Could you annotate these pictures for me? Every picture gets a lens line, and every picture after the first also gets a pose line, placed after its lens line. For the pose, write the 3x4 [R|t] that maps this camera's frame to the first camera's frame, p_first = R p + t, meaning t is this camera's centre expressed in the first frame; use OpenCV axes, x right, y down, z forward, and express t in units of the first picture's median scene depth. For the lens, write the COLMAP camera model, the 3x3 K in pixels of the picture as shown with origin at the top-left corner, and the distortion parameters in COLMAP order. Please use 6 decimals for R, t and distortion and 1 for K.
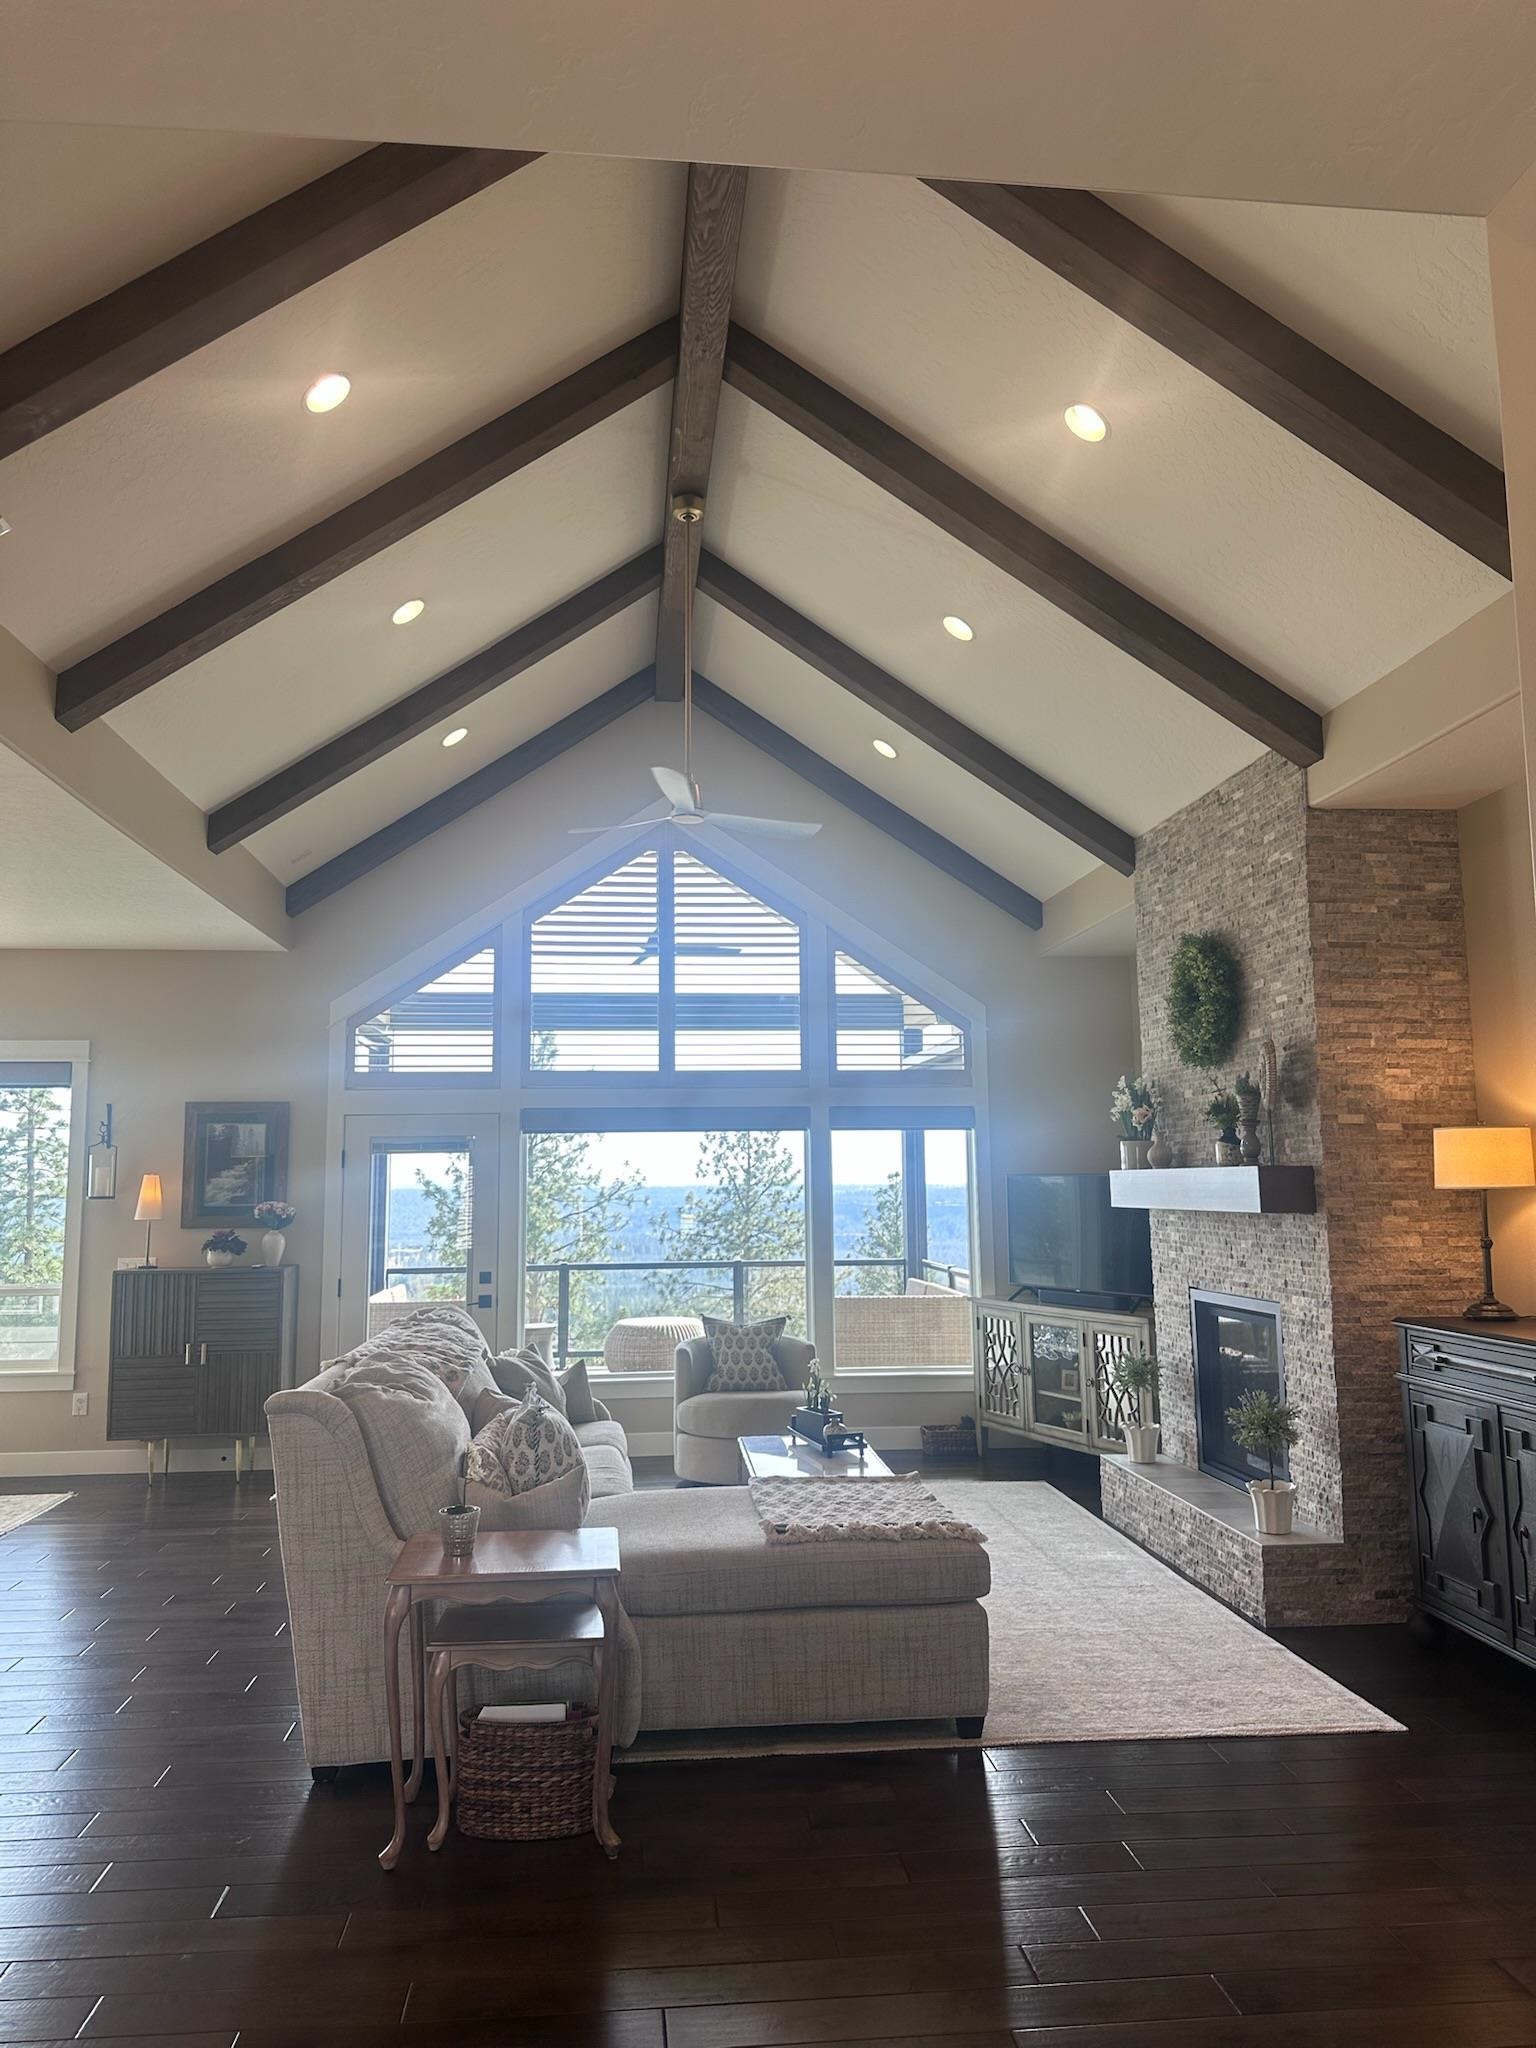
lens RADIAL K [[1437.0, 0, 767.0], [0, 1437.0, 1028.6], [0, 0, 1]] dist [0.066699, -0.012473]
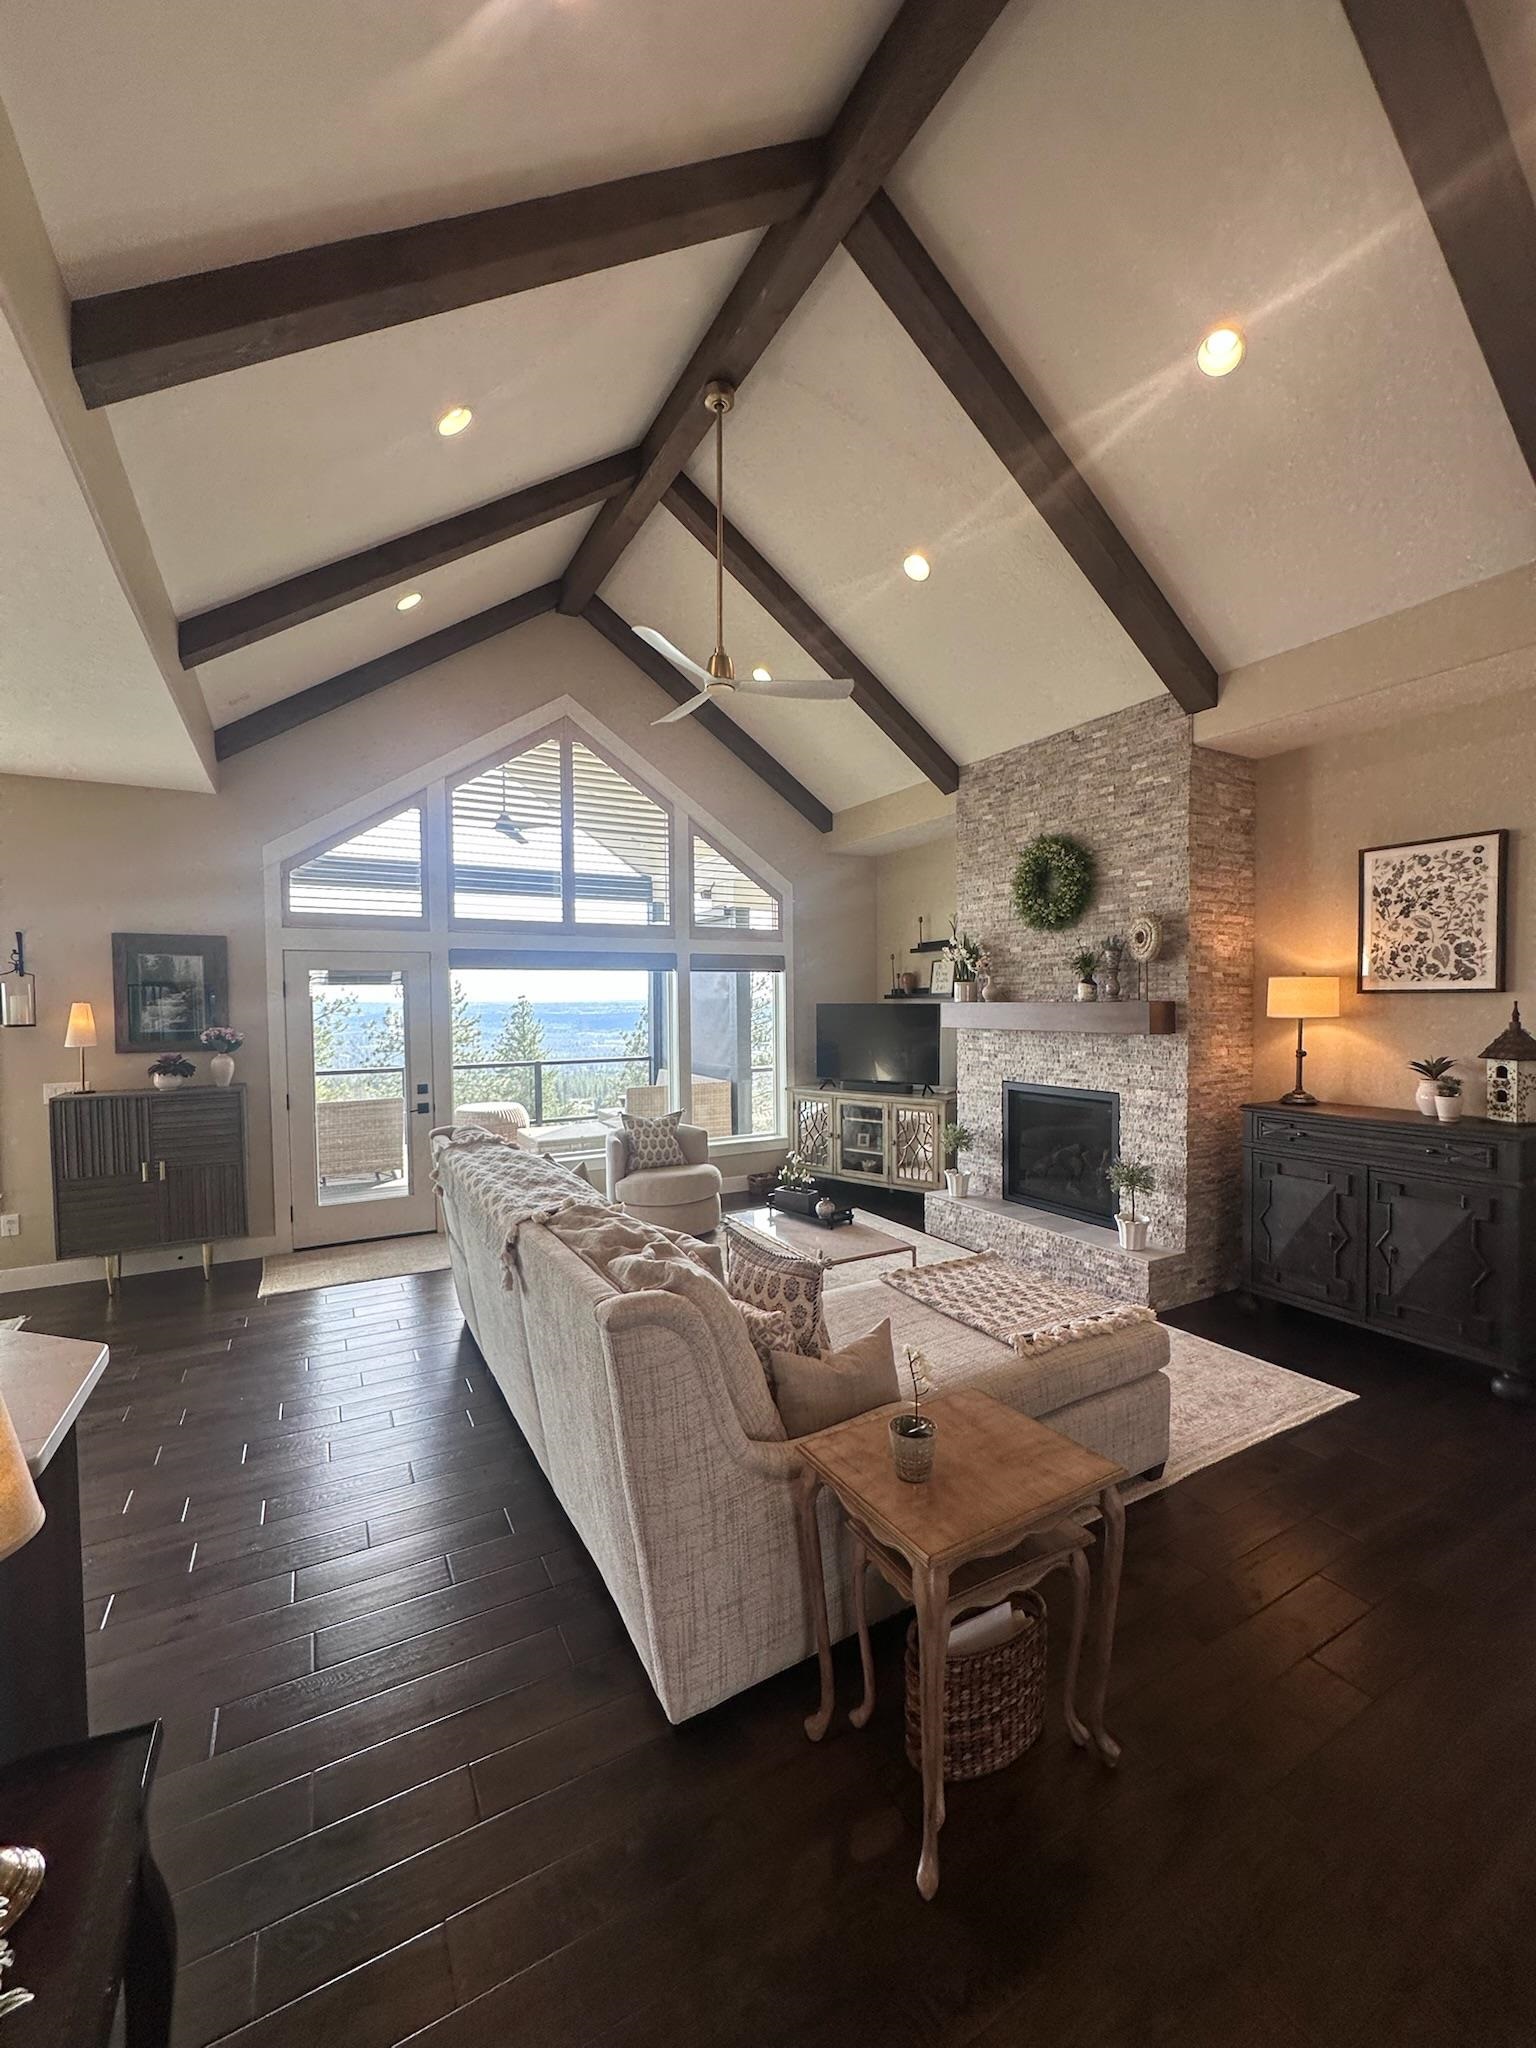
lens RADIAL K [[812.2, 0, 767.9], [0, 812.2, 1024.3], [0, 0, 1]] dist [0.002002, -0.000193]
pose [[0.915543, -0.010662, 0.402078, -0.232723], [-0.044329, 0.990884, 0.127213, 0.023932], [-0.399769, -0.134293, 0.906725, 0.317865]]
